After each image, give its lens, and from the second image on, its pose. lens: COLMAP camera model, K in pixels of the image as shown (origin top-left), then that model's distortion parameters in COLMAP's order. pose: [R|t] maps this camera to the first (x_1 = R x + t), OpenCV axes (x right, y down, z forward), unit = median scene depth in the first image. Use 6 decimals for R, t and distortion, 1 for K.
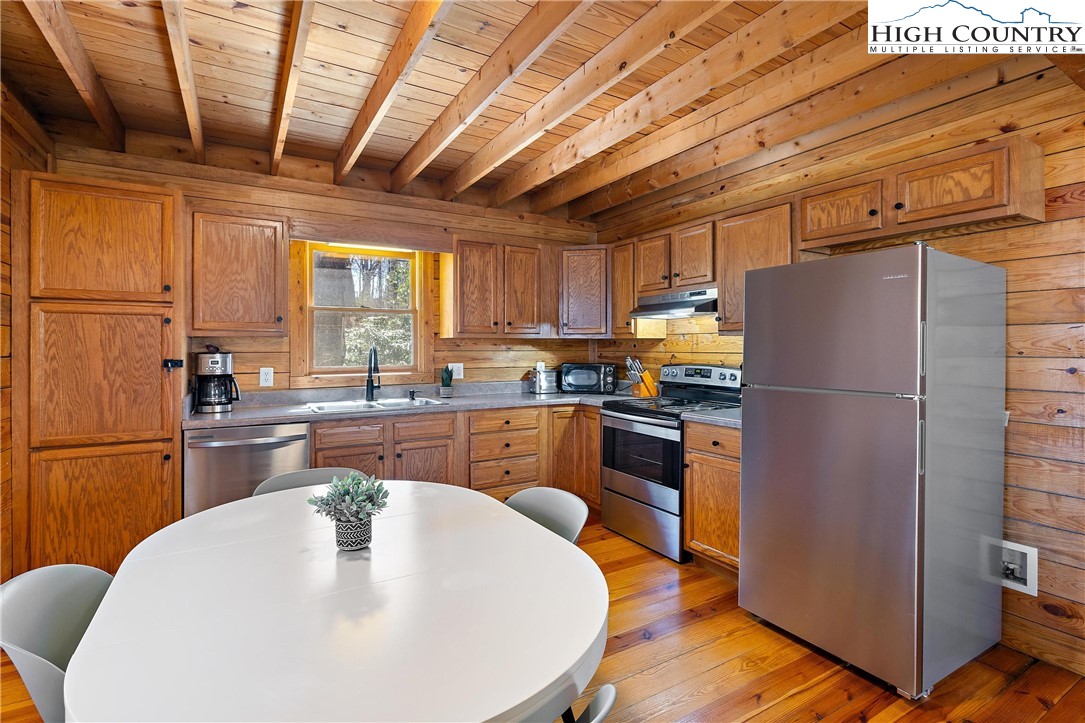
lens RADIAL K [[519.3, 0, 542.9], [0, 519.3, 351.6], [0, 0, 1]] dist [-0.002144, -0.000372]
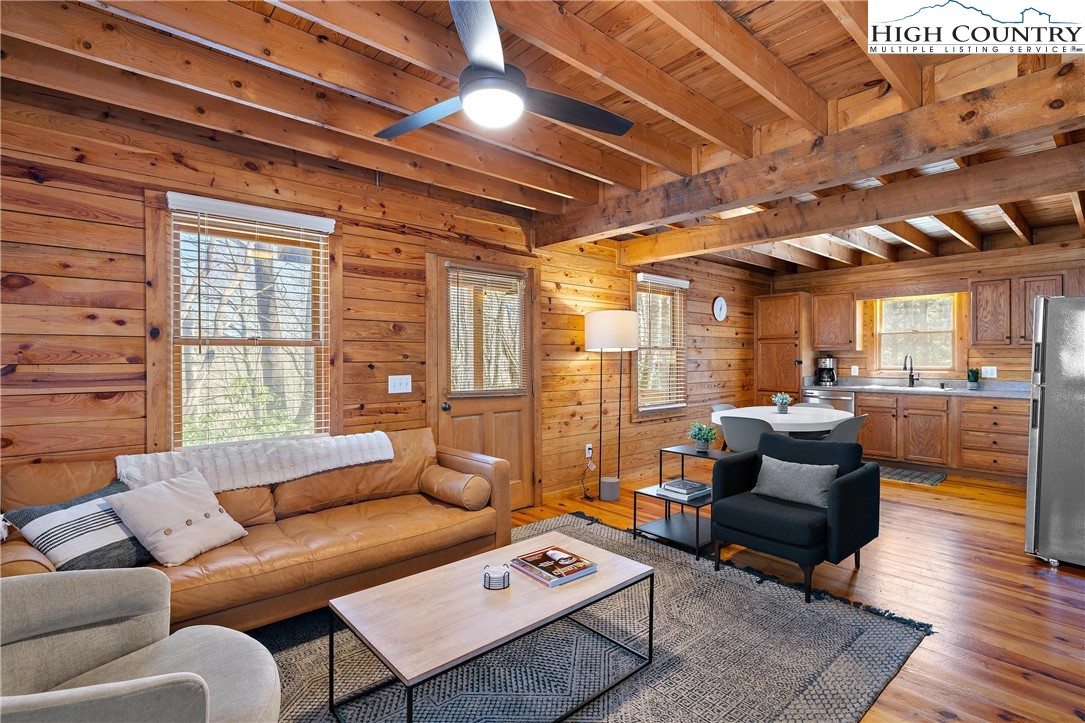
lens RADIAL K [[519.3, 0, 543.1], [0, 519.3, 362.0], [0, 0, 1]] dist [-0.002144, -0.000372]
pose [[0.188866, 0.009871, -0.981953, 1.289820], [-0.003724, 0.999949, 0.009336, 0.003084], [0.981996, 0.001893, 0.188893, -0.578207]]
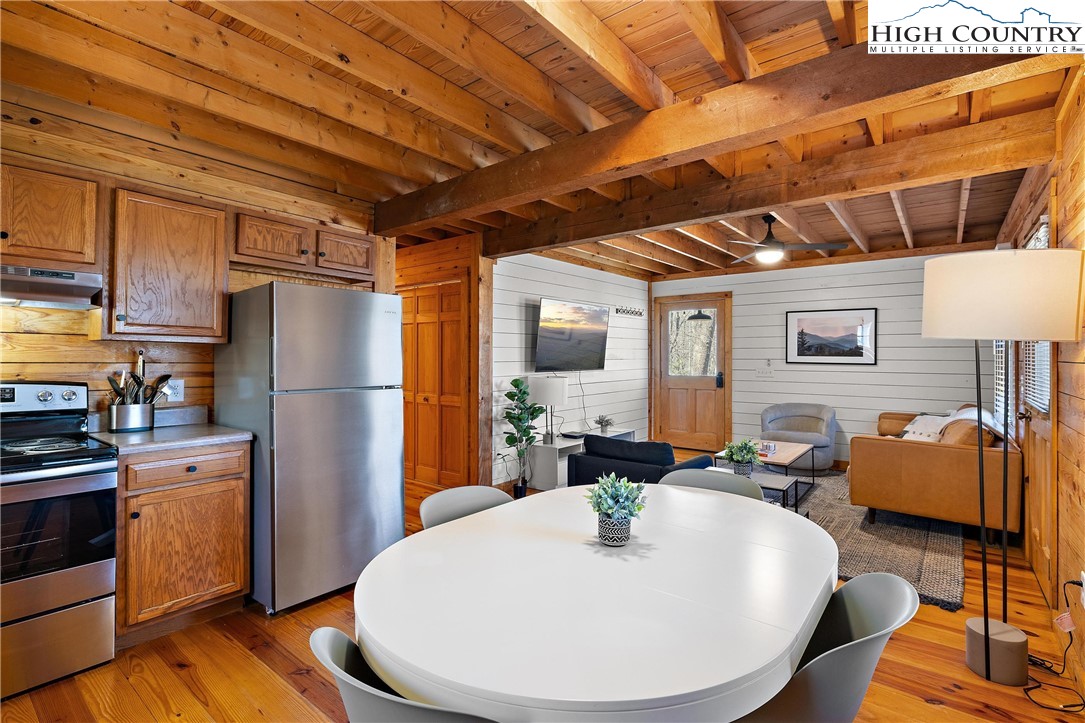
lens RADIAL K [[519.3, 0, 541.9], [0, 519.3, 359.8], [0, 0, 1]] dist [-0.002144, -0.000372]
pose [[-0.362633, -0.000664, 0.931932, -0.564992], [0.002932, 0.999994, 0.001853, -0.000310], [-0.931927, 0.003404, -0.362629, 0.663356]]
